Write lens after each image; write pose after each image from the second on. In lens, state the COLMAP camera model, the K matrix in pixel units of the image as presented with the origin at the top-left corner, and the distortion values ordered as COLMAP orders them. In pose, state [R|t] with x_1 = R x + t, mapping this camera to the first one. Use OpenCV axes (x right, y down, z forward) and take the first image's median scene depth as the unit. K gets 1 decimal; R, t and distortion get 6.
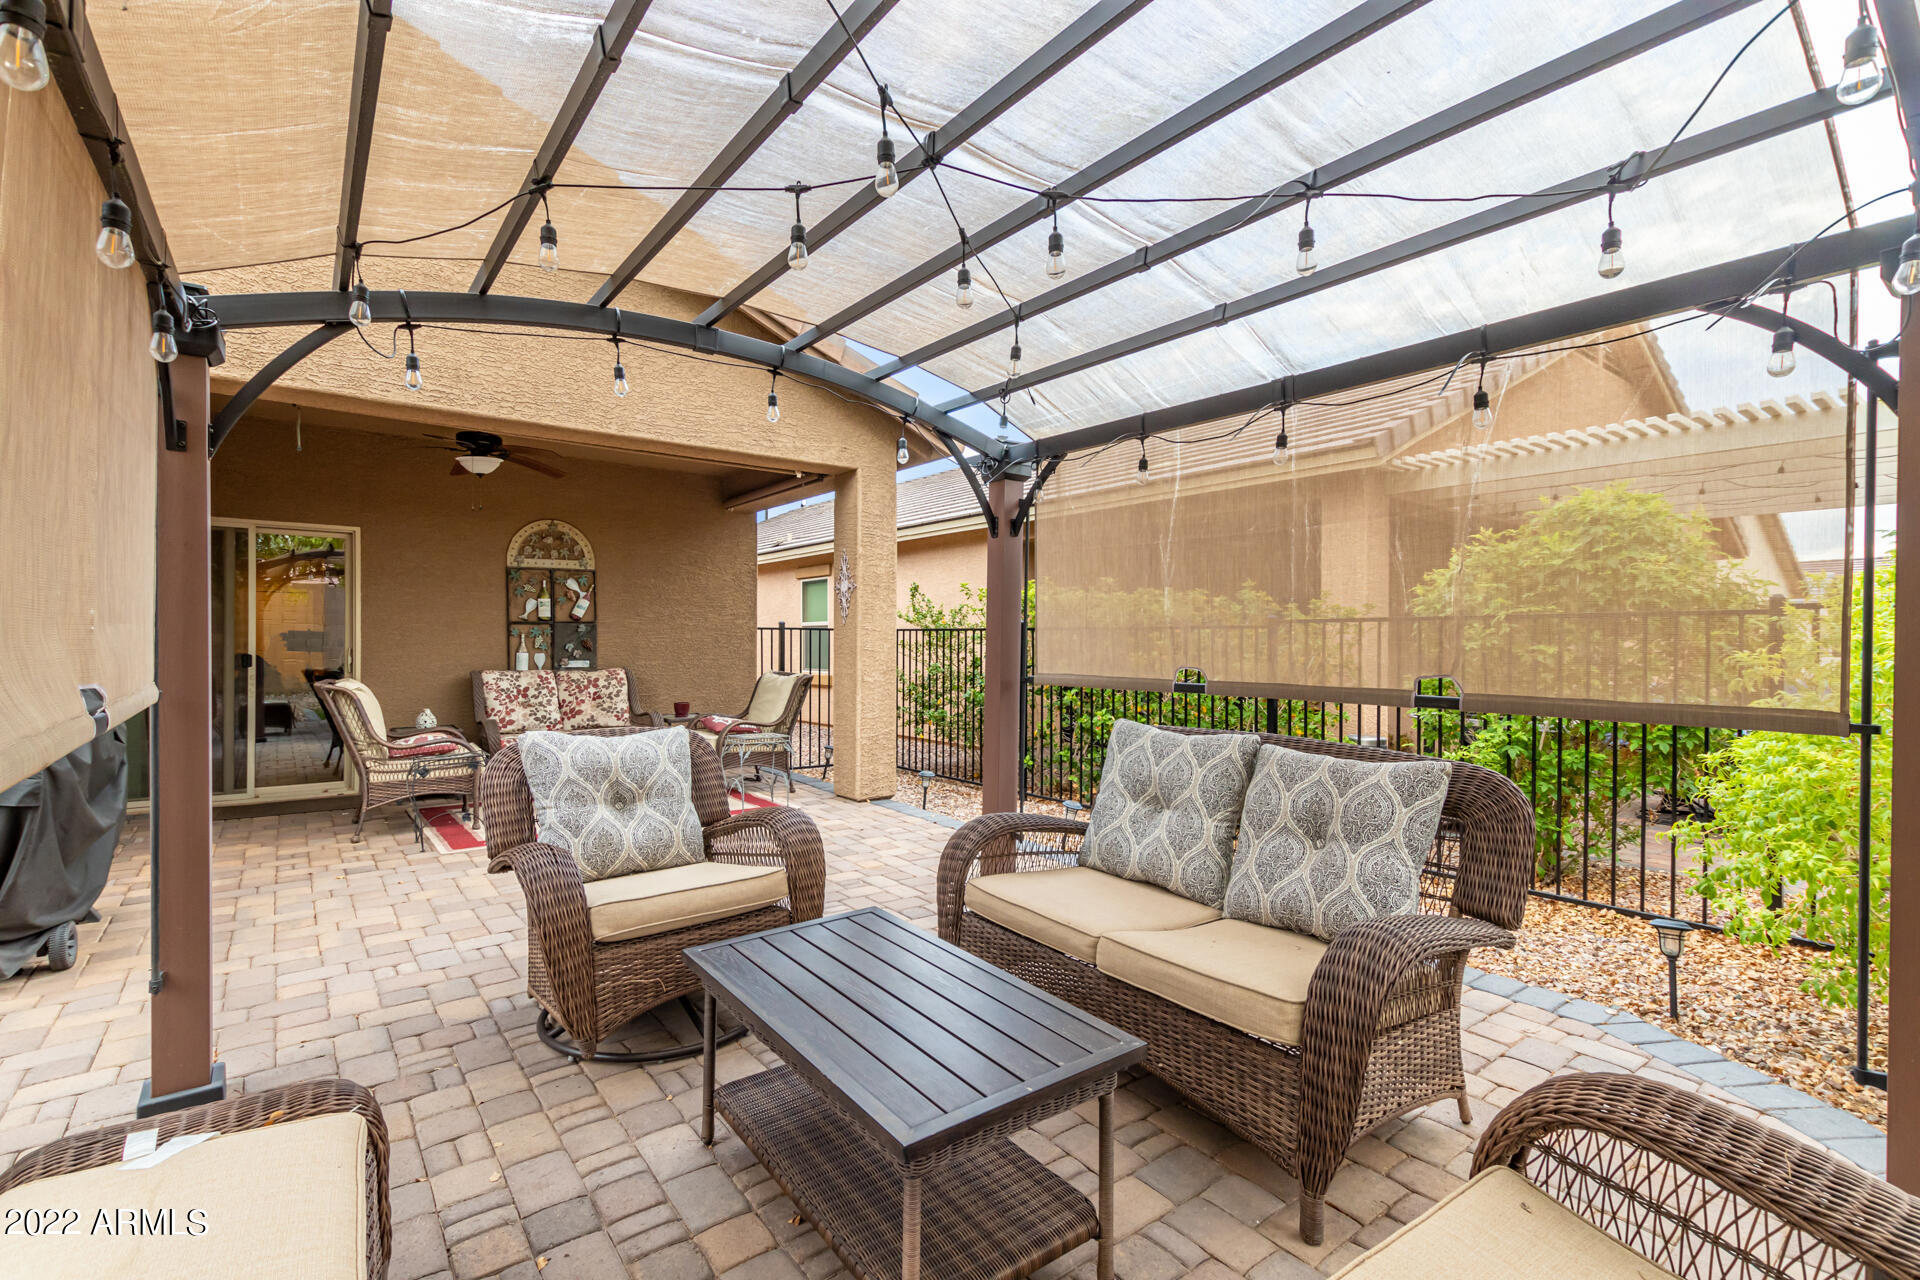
lens RADIAL K [[867.6, 0, 960.0], [0, 867.6, 640.0], [0, 0, 1]] dist [0.000834, -0.000047]
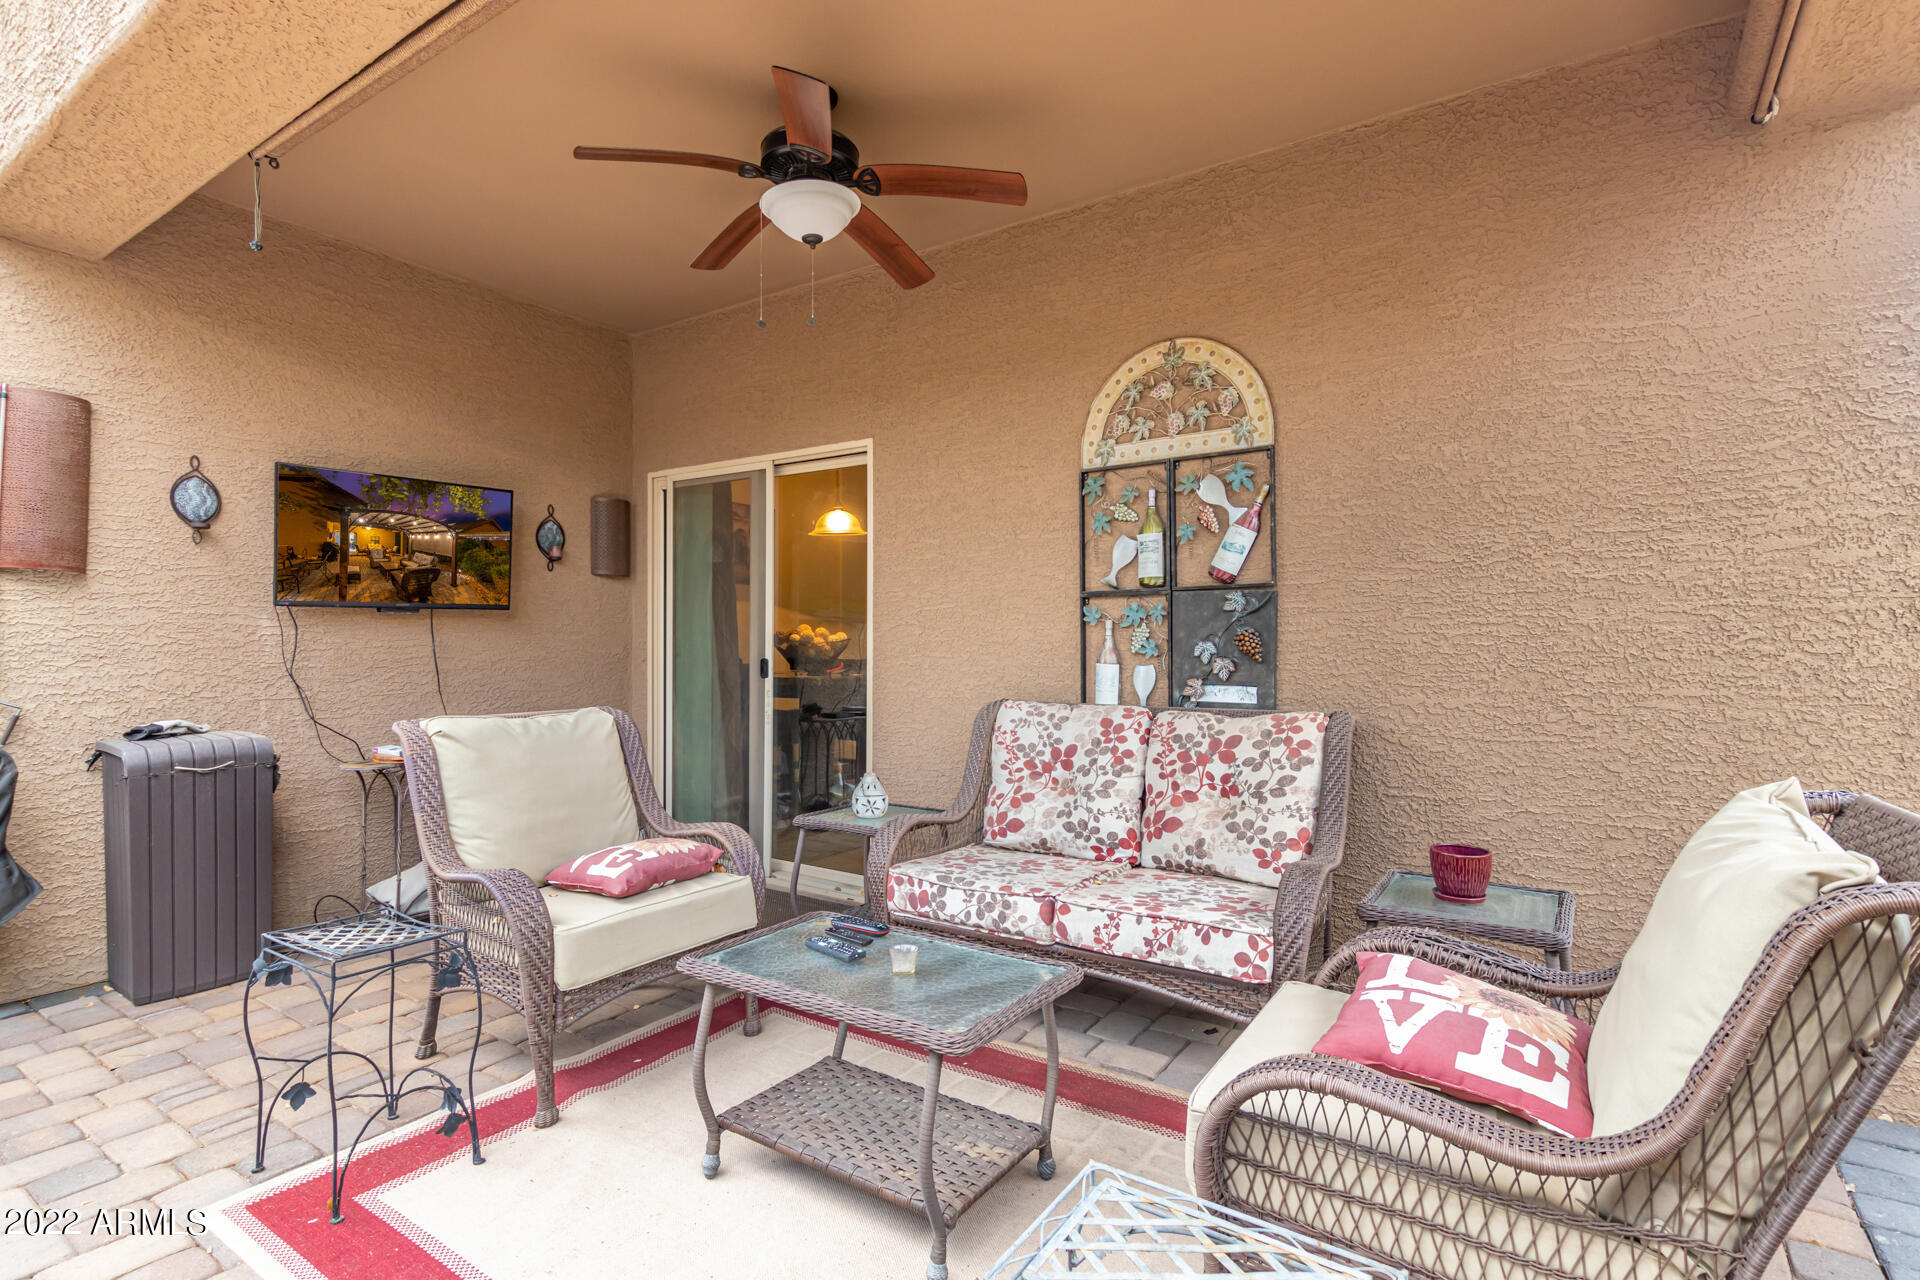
lens RADIAL K [[925.7, 0, 960.0], [0, 925.7, 640.0], [0, 0, 1]] dist [0.001733, 0.000053]
pose [[0.307321, -0.009795, -0.951555, -0.086270], [-0.002182, 0.999937, -0.010998, 0.008169], [0.951603, 0.005456, 0.307281, 0.772447]]
